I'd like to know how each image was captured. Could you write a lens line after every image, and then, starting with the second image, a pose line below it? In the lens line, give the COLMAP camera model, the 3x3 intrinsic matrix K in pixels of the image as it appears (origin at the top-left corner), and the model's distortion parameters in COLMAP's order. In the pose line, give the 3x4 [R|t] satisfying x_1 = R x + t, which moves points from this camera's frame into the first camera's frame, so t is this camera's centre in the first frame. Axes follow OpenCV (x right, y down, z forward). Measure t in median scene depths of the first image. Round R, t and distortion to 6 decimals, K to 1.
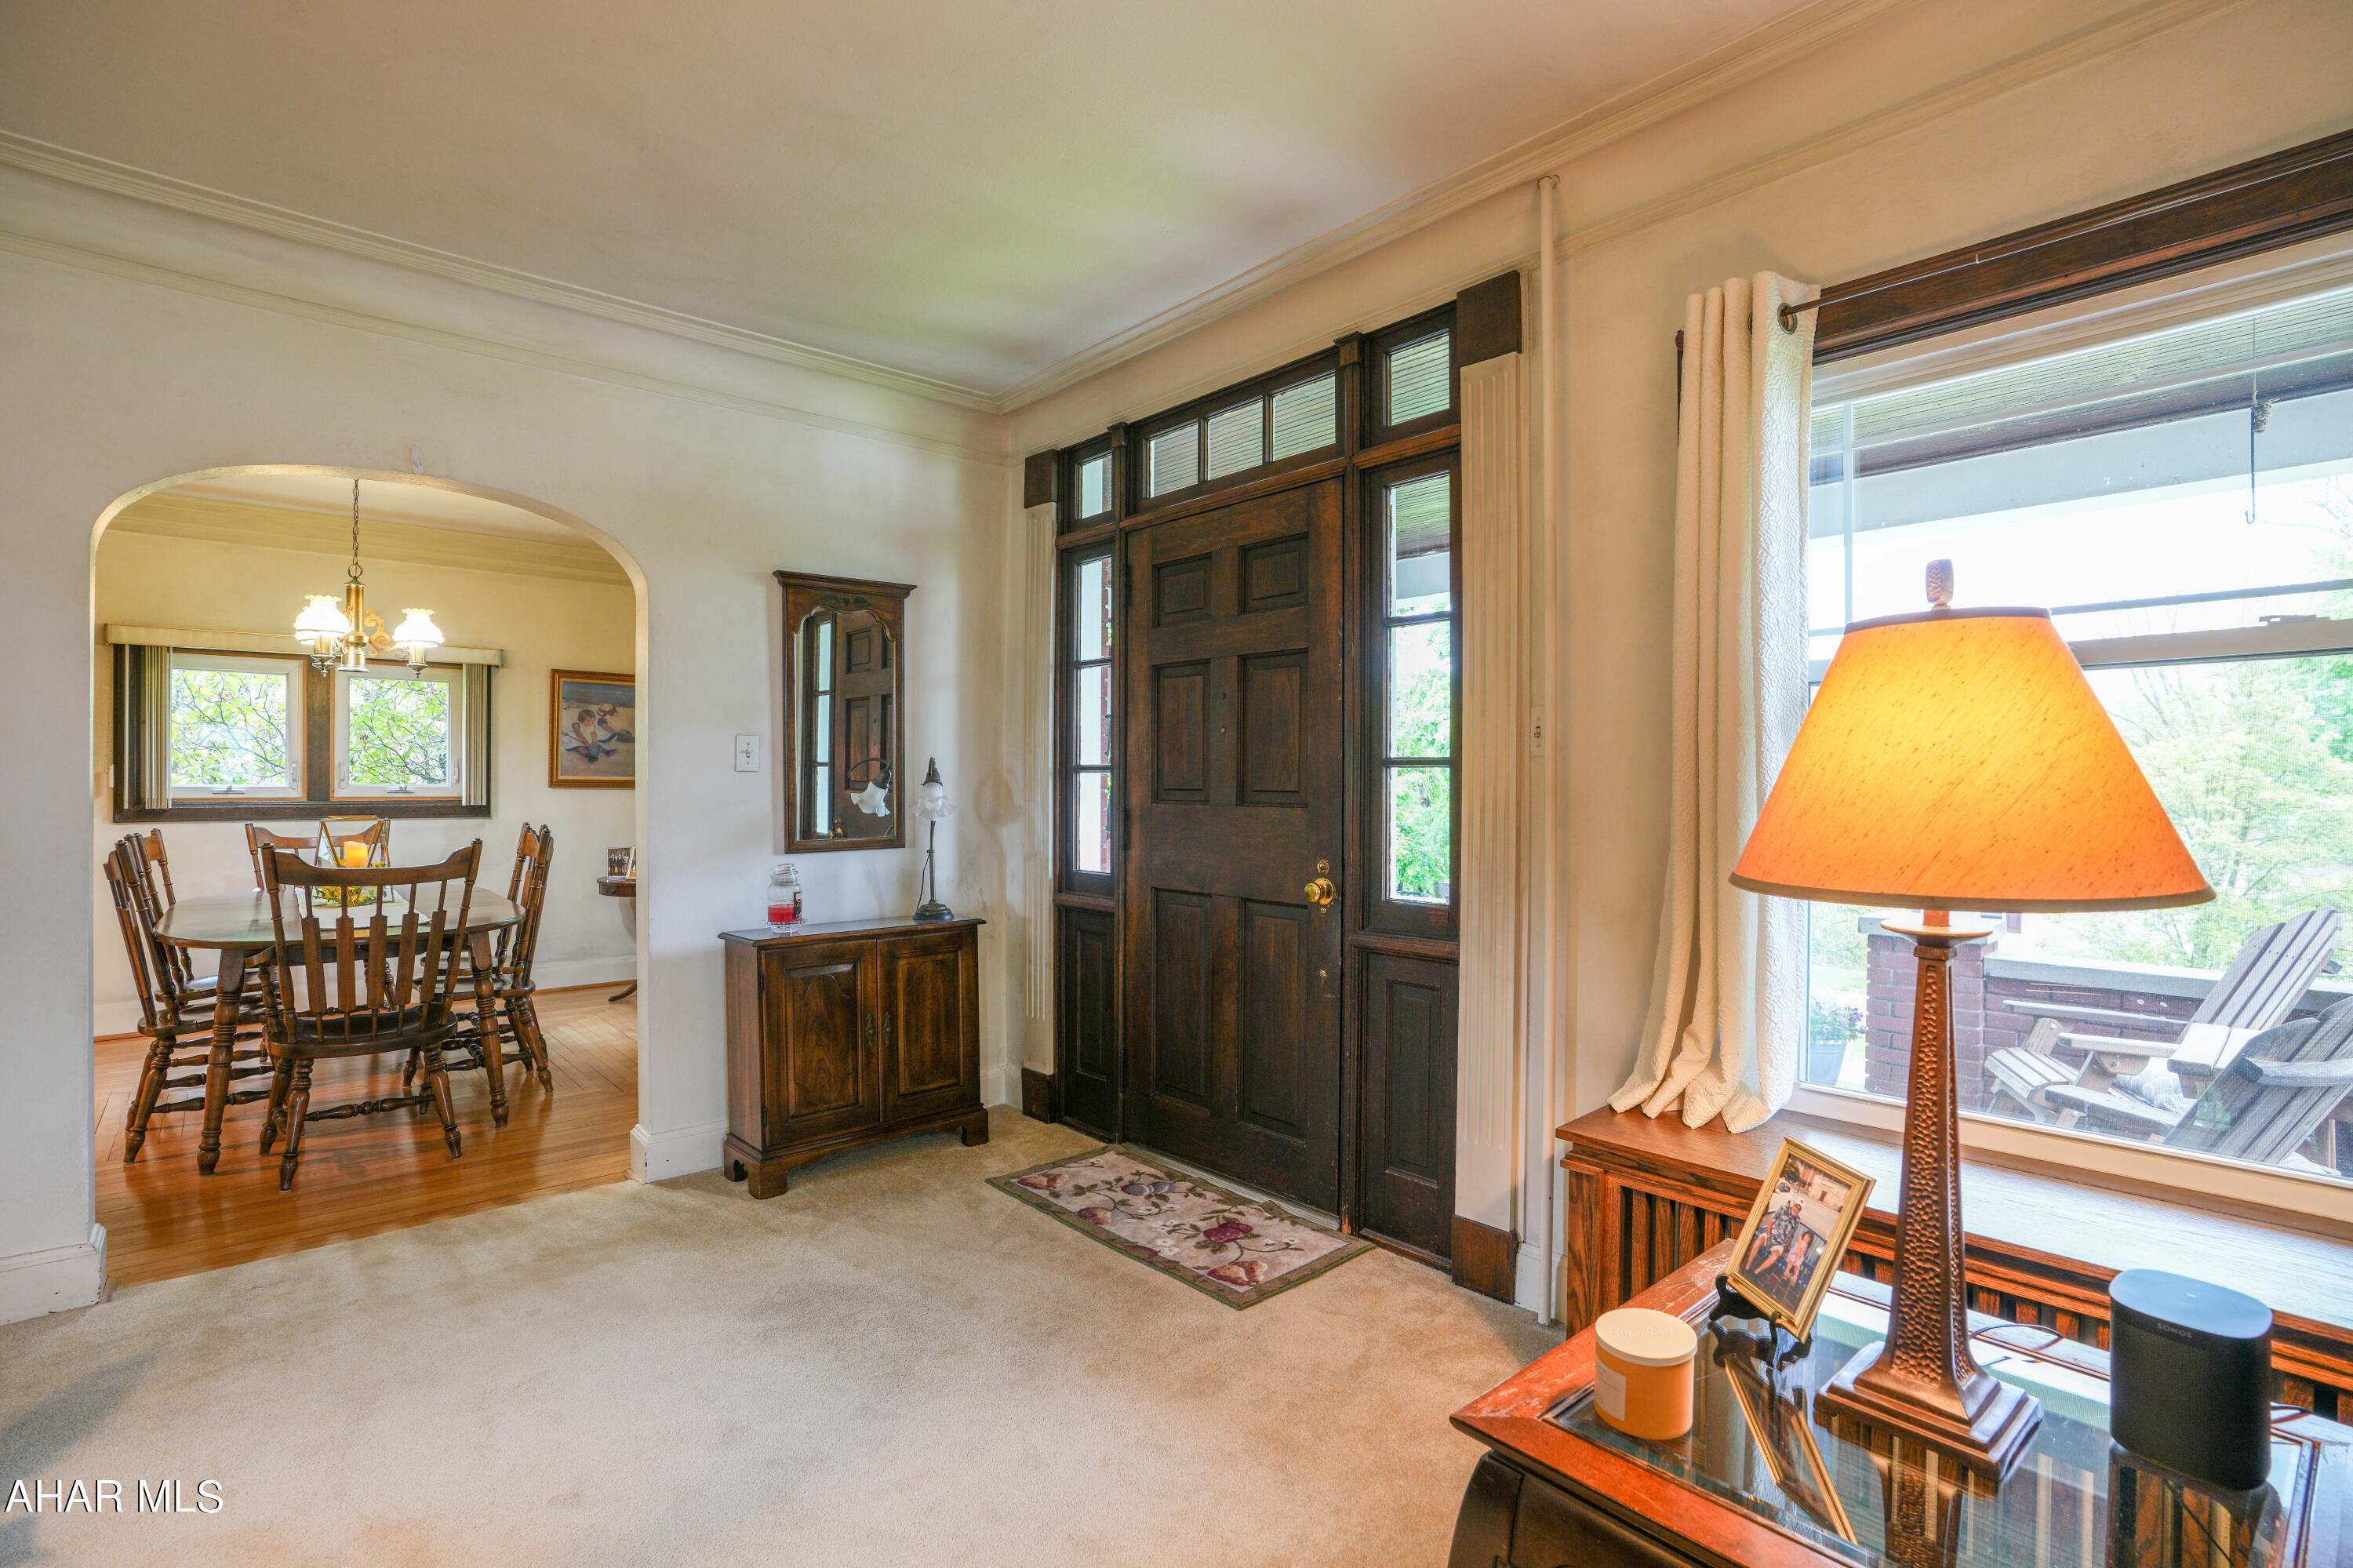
lens RADIAL K [[1093.8, 0, 1171.3], [0, 1093.8, 791.9], [0, 0, 1]] dist [-0.061393, 0.018793]
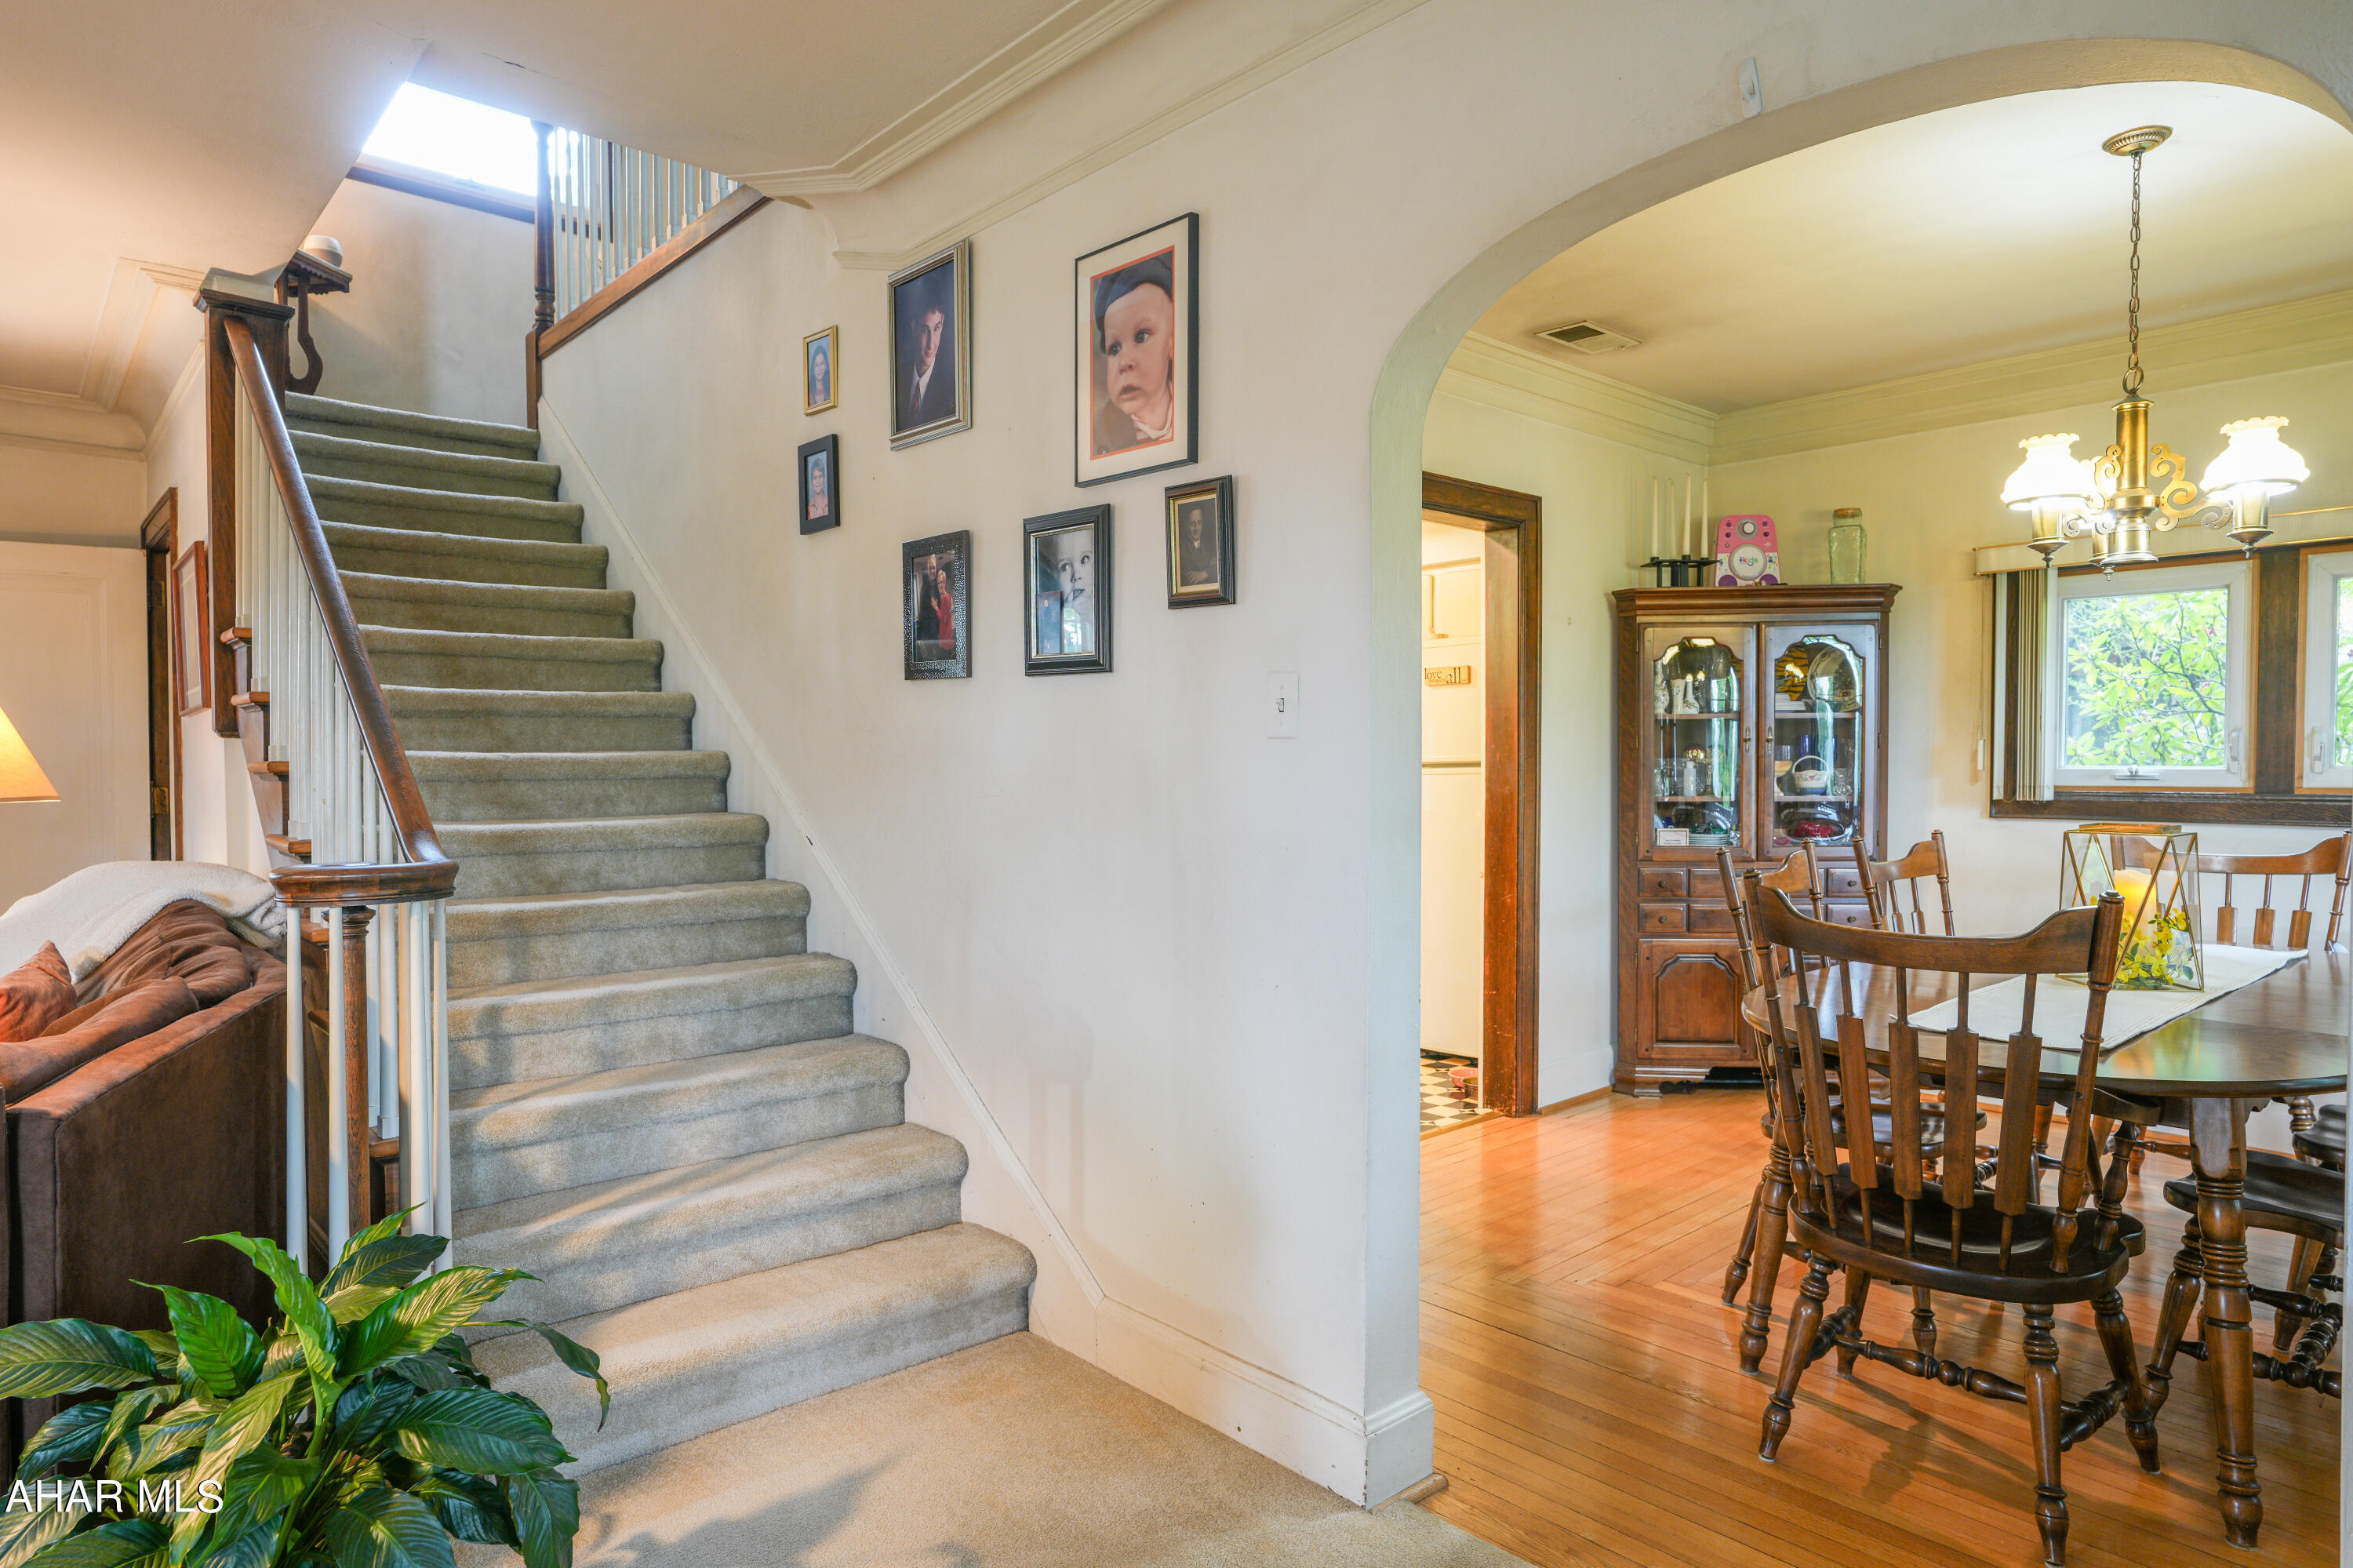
lens RADIAL K [[1375.0, 0, 1183.6], [0, 1375.0, 793.9], [0, 0, 1]] dist [-0.043423, 0.032425]
pose [[0.007832, 0.024995, -0.999657, -0.072798], [-0.003371, 0.999683, 0.024969, -0.010862], [0.999964, 0.003175, 0.007913, 0.544496]]
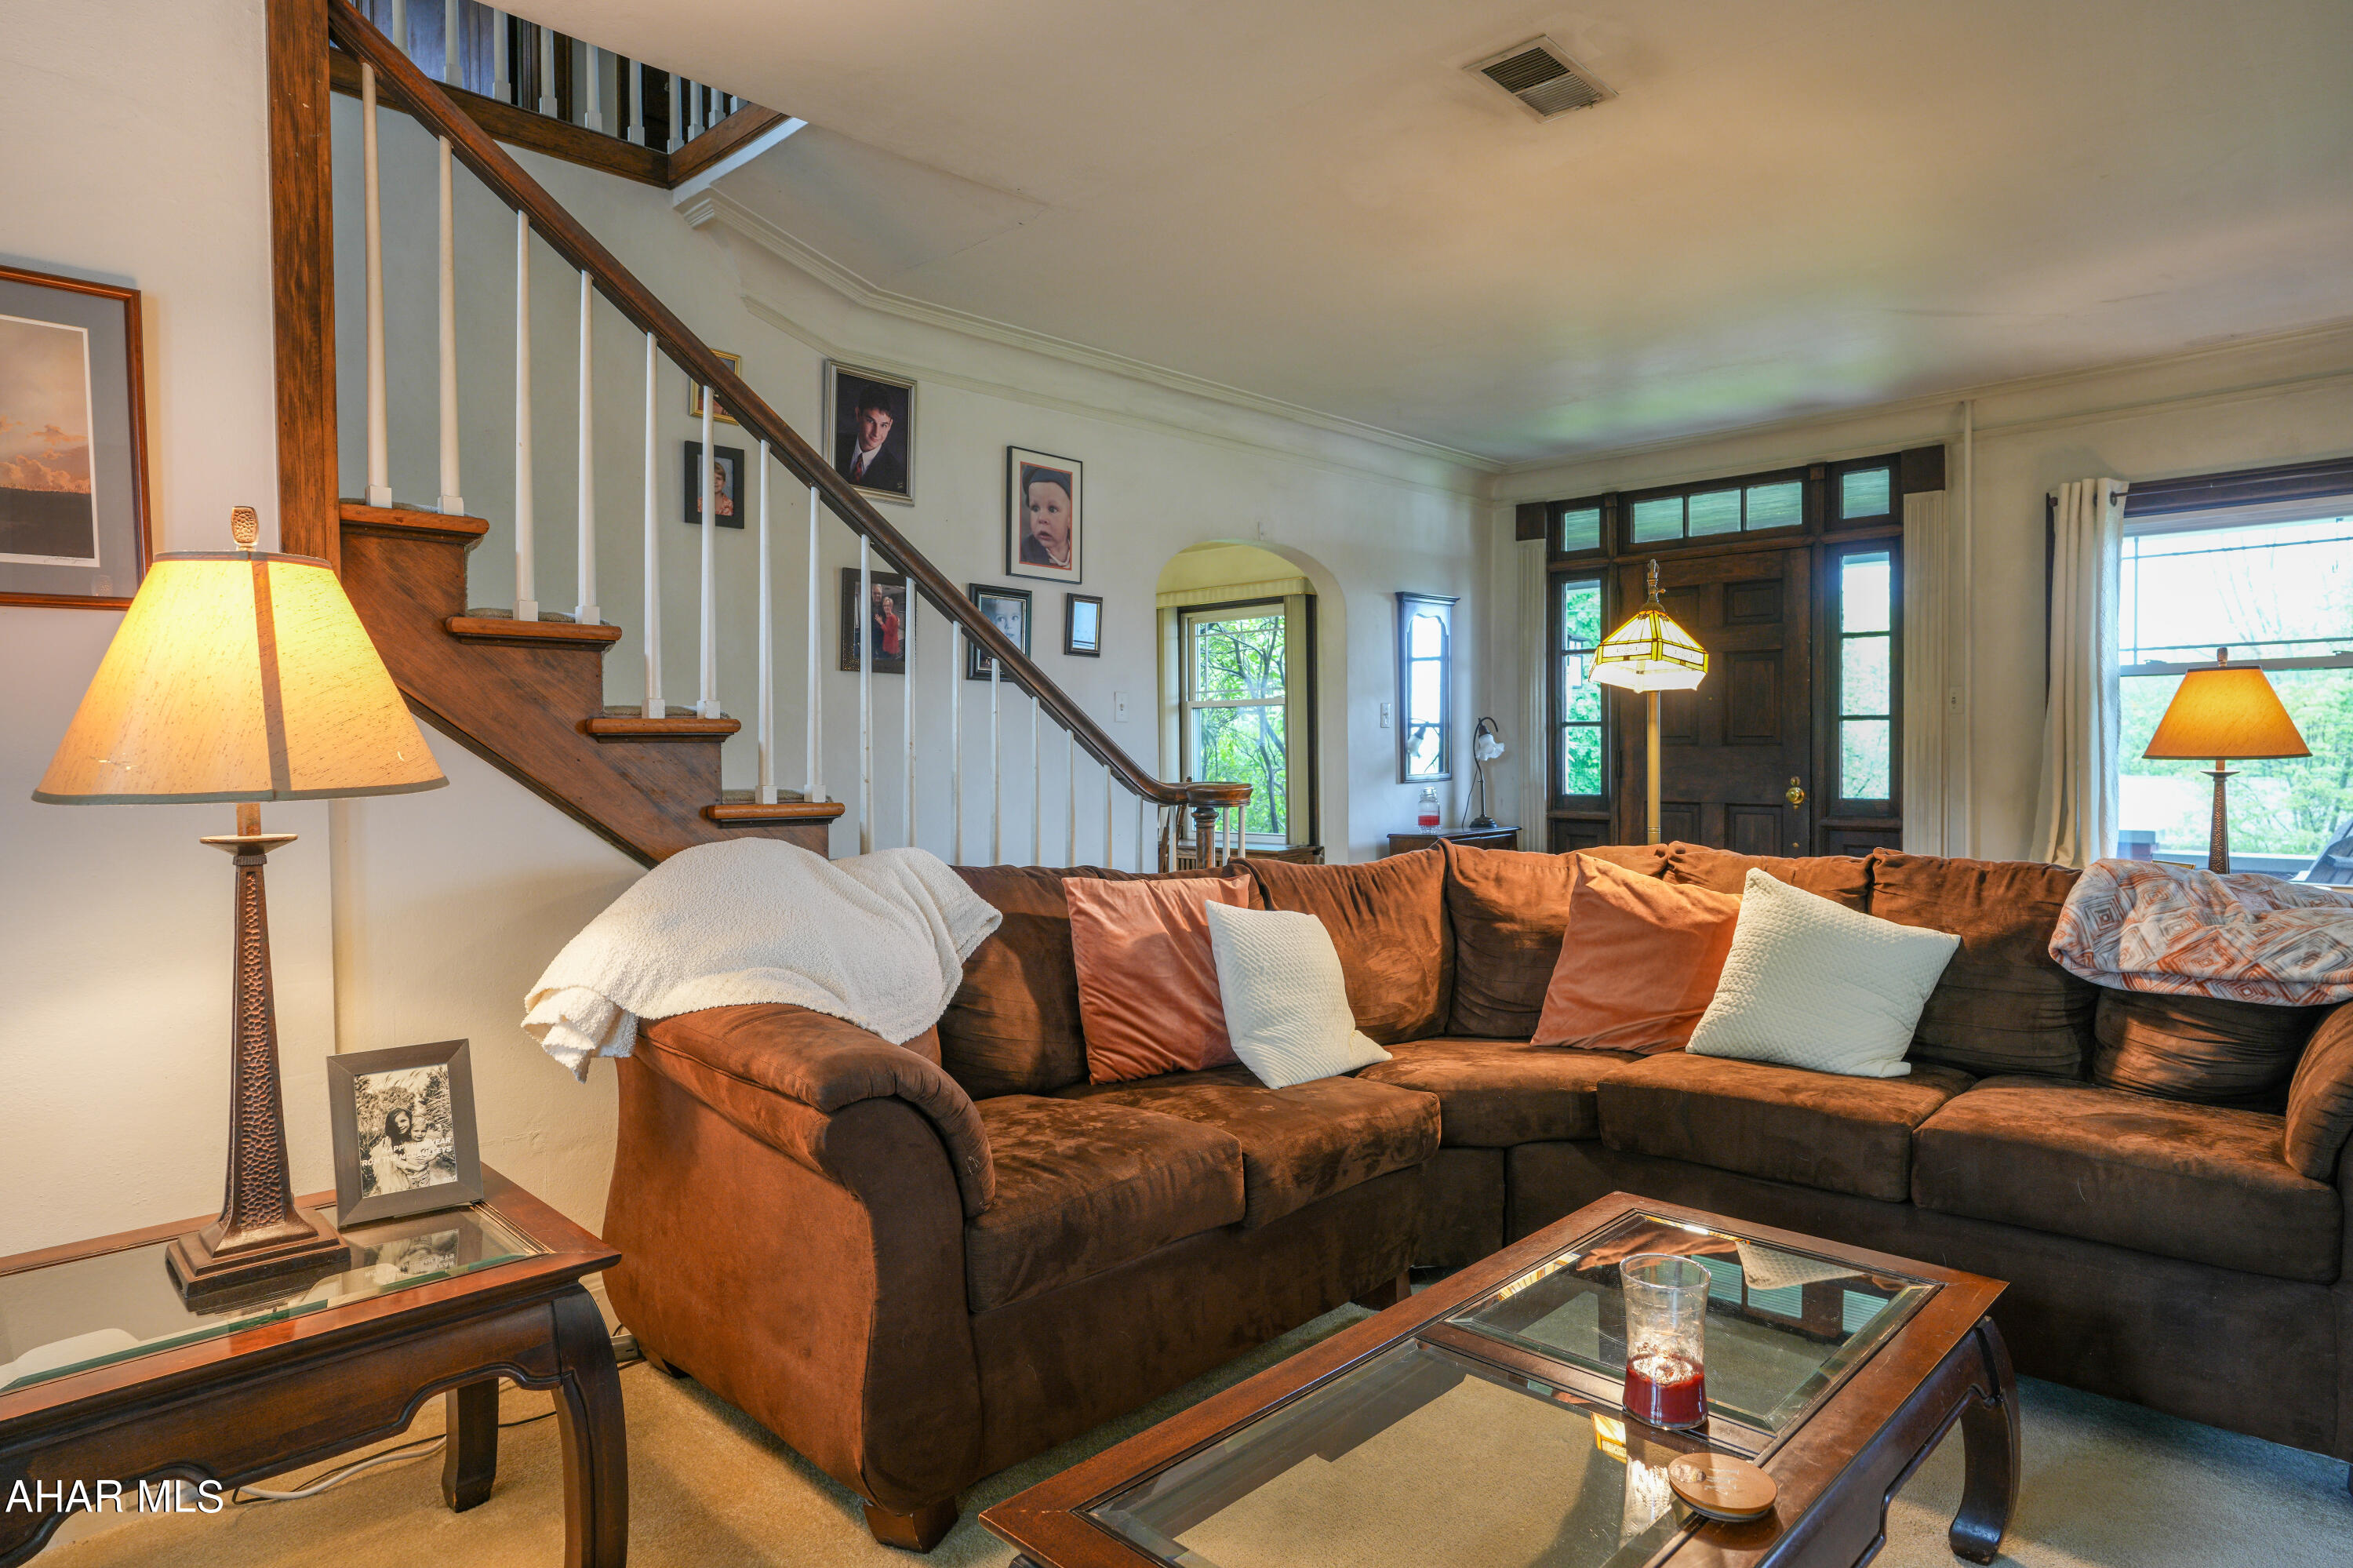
lens RADIAL K [[1375.0, 0, 1156.4], [0, 1375.0, 790.4], [0, 0, 1]] dist [-0.043423, 0.032425]
pose [[0.997046, -0.015055, 0.075323, -0.746175], [0.013331, 0.999639, 0.023330, 0.016100], [-0.075647, -0.022257, 0.996886, -0.753064]]
